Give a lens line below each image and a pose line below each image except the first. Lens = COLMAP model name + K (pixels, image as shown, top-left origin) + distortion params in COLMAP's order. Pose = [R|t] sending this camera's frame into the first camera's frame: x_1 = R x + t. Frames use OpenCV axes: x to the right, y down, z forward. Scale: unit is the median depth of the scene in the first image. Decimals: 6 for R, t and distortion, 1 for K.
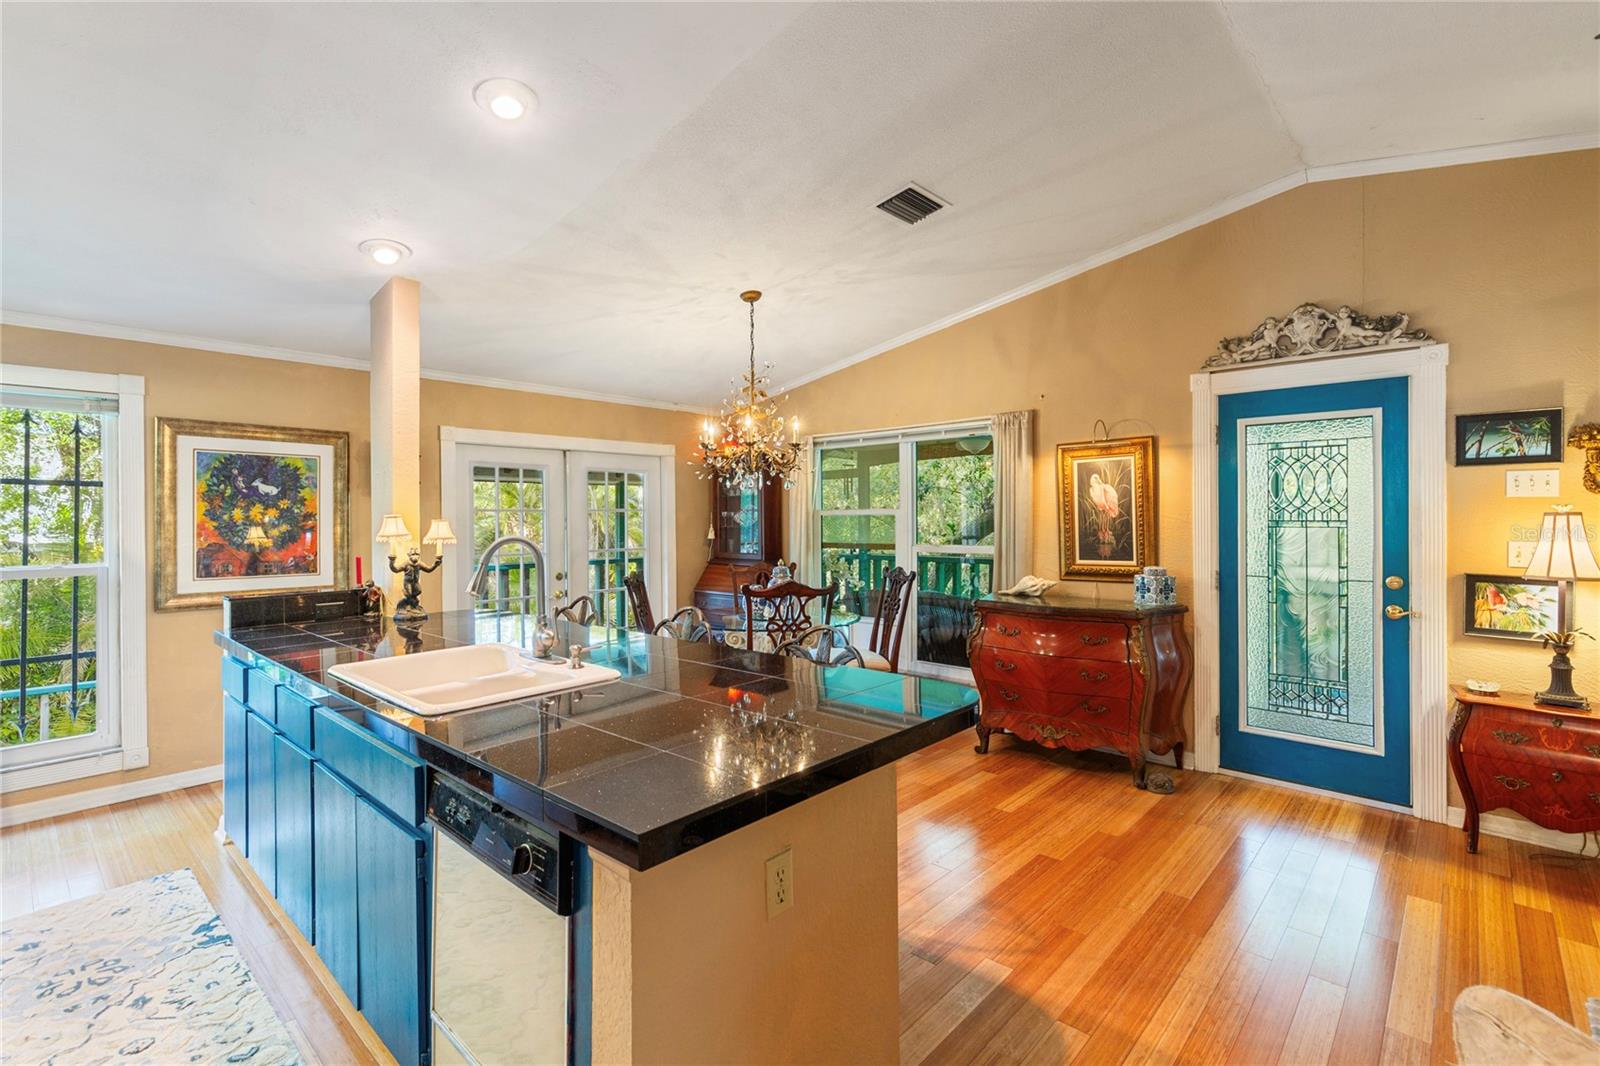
lens RADIAL K [[733.1, 0, 823.3], [0, 733.1, 521.4], [0, 0, 1]] dist [0.001616, -0.000582]
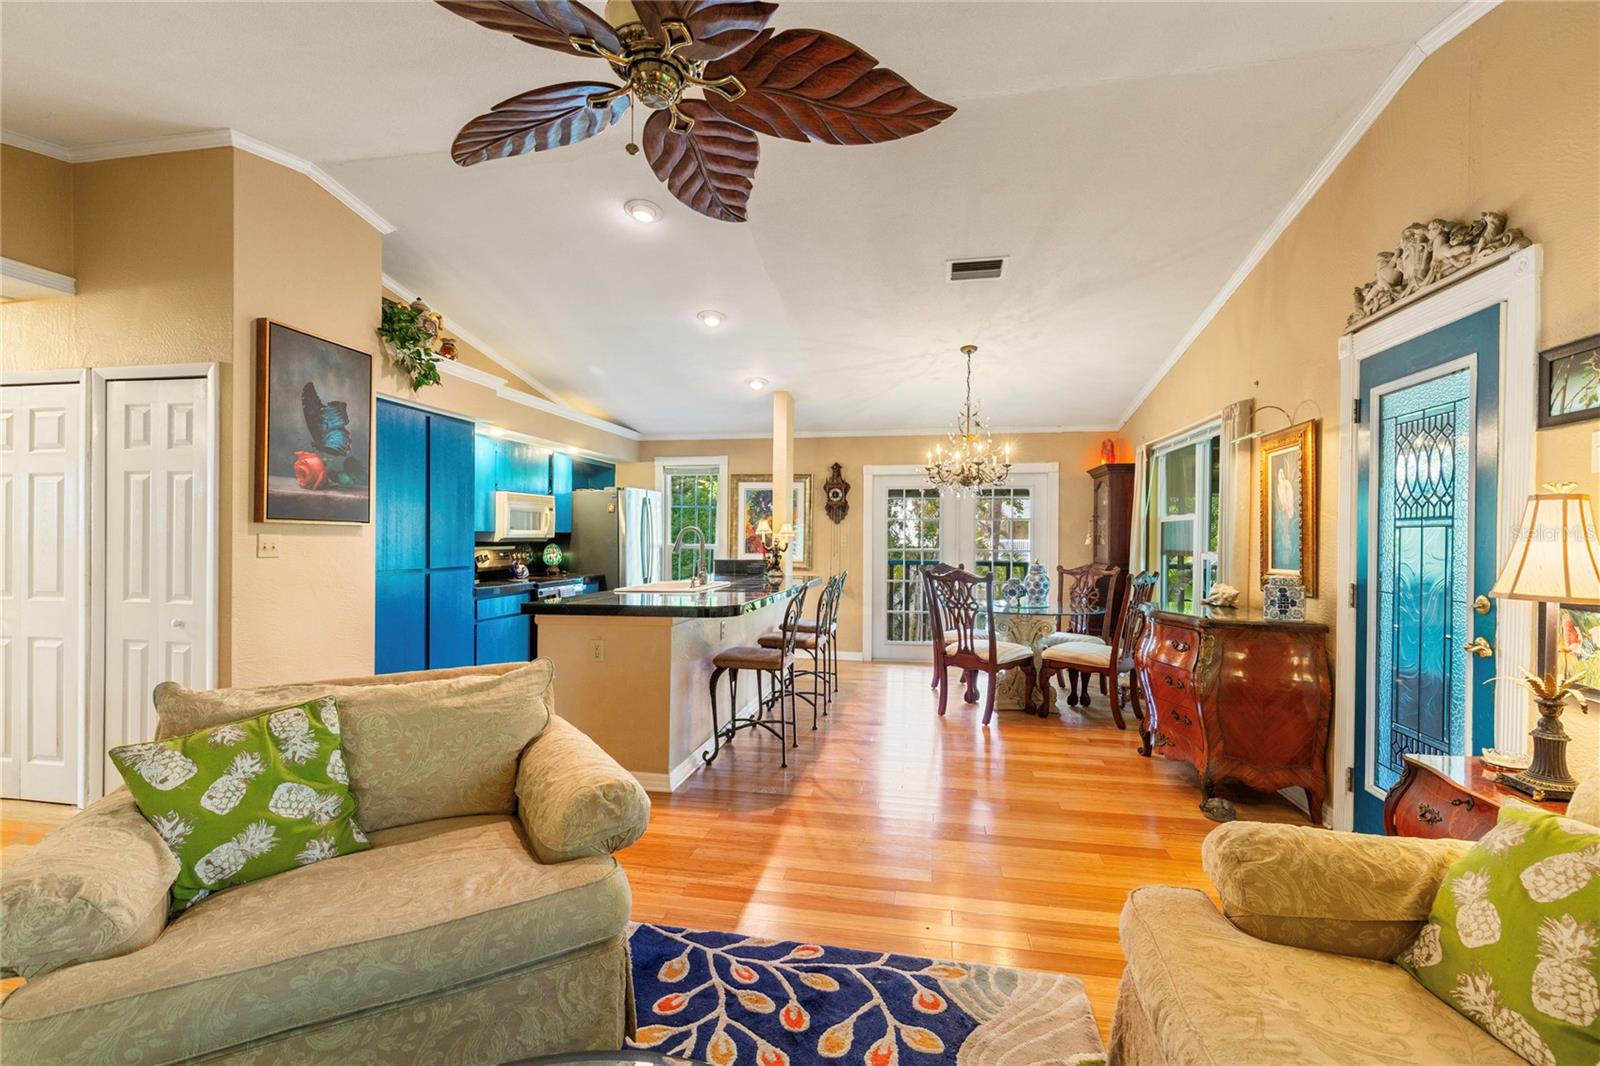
lens RADIAL K [[733.1, 0, 792.4], [0, 733.1, 540.0], [0, 0, 1]] dist [0.001616, -0.000582]
pose [[0.517613, 0.014120, -0.855498, 0.882883], [-0.013484, 0.999874, 0.008344, 0.021906], [0.855508, 0.007217, 0.517739, 0.073721]]
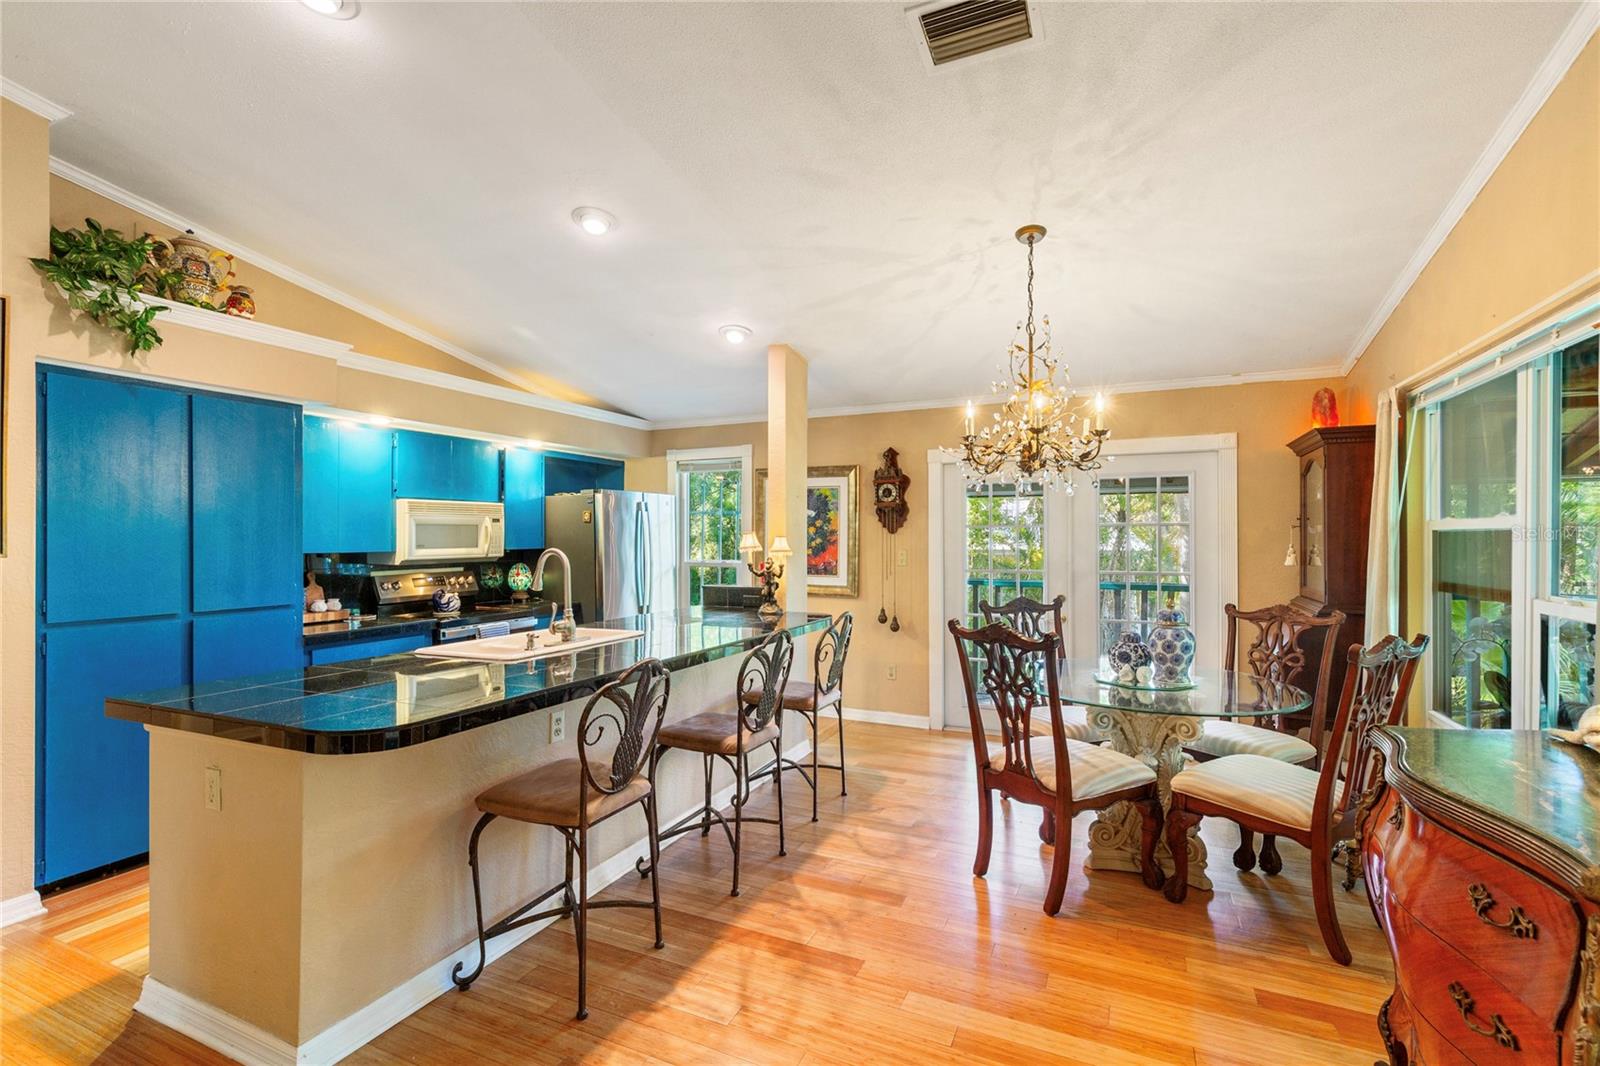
lens RADIAL K [[733.1, 0, 792.0], [0, 733.1, 536.1], [0, 0, 1]] dist [0.001616, -0.000582]
pose [[0.287799, 0.005053, -0.957677, 0.564447], [-0.004272, 0.999983, 0.003992, -0.005247], [0.957681, 0.002942, 0.287816, 0.580737]]
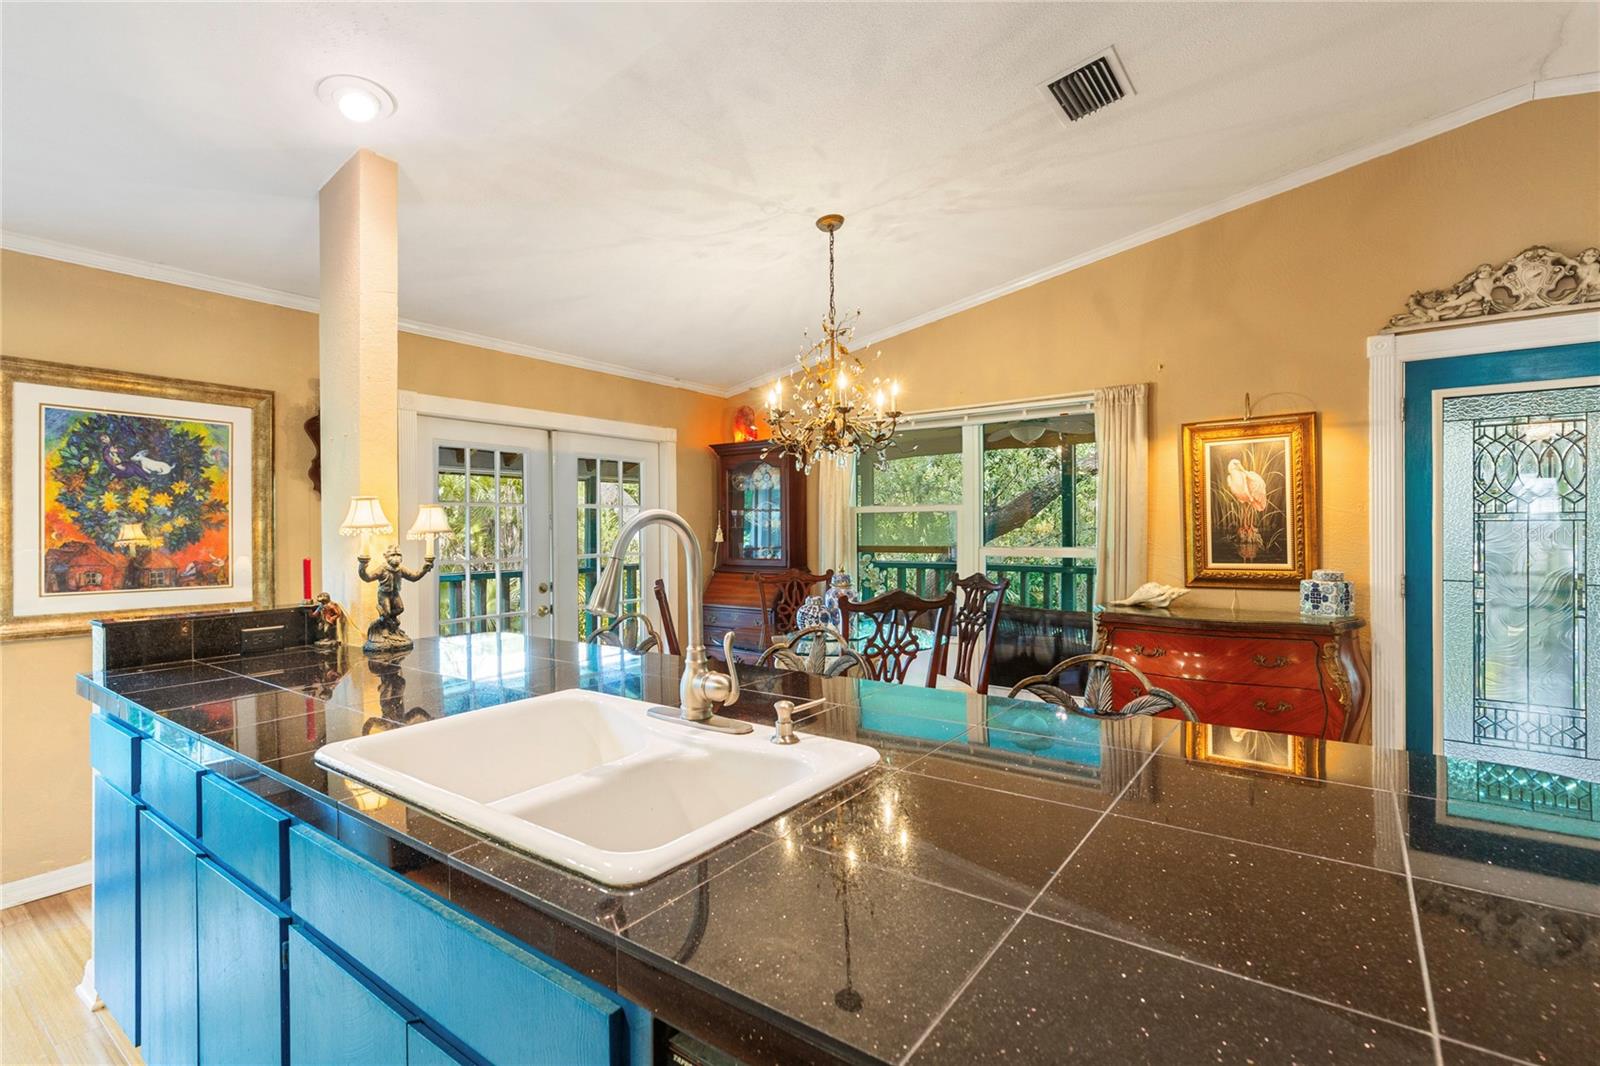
lens RADIAL K [[733.1, 0, 805.5], [0, 733.1, 534.0], [0, 0, 1]] dist [0.001616, -0.000582]
pose [[0.995064, 0.000245, 0.099239, -0.210217], [-0.000349, 0.999999, 0.001024, 0.020952], [-0.099239, -0.001054, 0.995063, 0.241436]]
